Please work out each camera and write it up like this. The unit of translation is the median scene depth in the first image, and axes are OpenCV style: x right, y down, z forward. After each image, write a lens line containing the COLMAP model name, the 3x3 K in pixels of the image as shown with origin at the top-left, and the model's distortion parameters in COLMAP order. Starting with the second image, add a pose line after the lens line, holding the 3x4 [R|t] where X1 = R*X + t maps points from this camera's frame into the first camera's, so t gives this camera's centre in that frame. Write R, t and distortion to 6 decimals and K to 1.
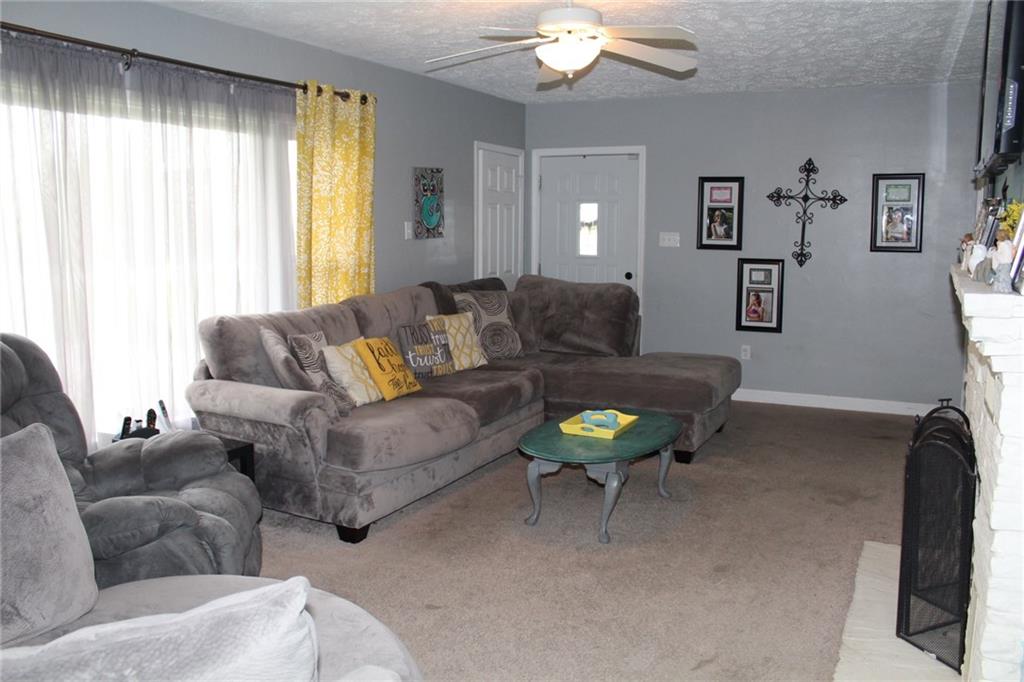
lens RADIAL K [[862.2, 0, 512.0], [0, 862.2, 341.0], [0, 0, 1]] dist [-0.168382, 0.148880]
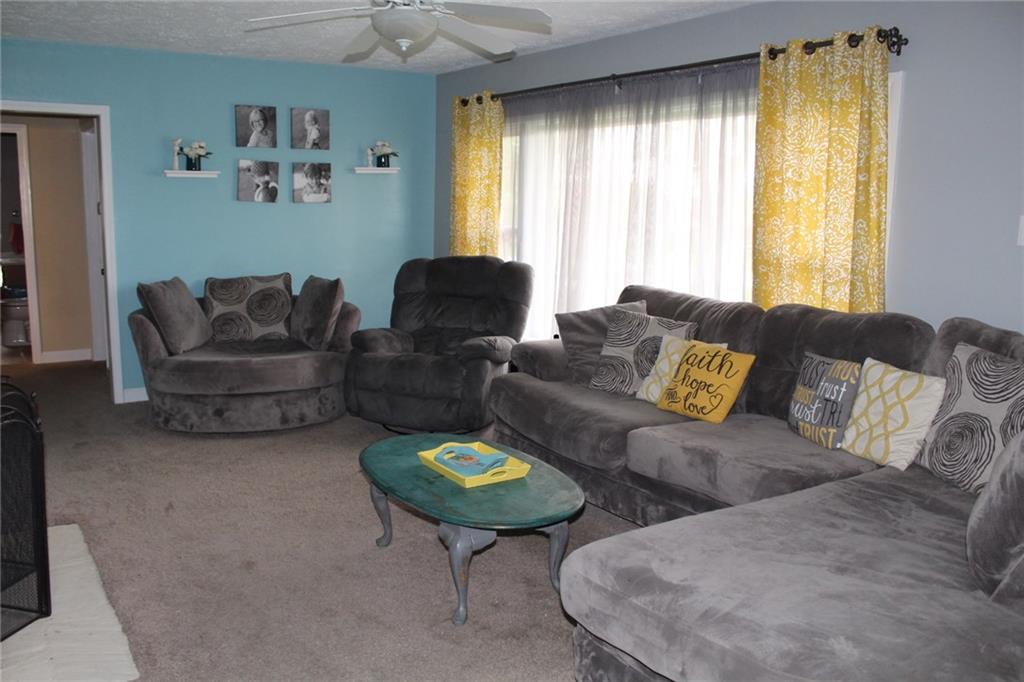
lens RADIAL K [[862.2, 0, 512.0], [0, 862.2, 341.0], [0, 0, 1]] dist [-0.168382, 0.148880]
pose [[-0.501112, 0.119516, -0.857090, 0.787712], [-0.141727, 0.965710, 0.217525, -0.194533], [0.853698, 0.230477, -0.466990, 1.478720]]
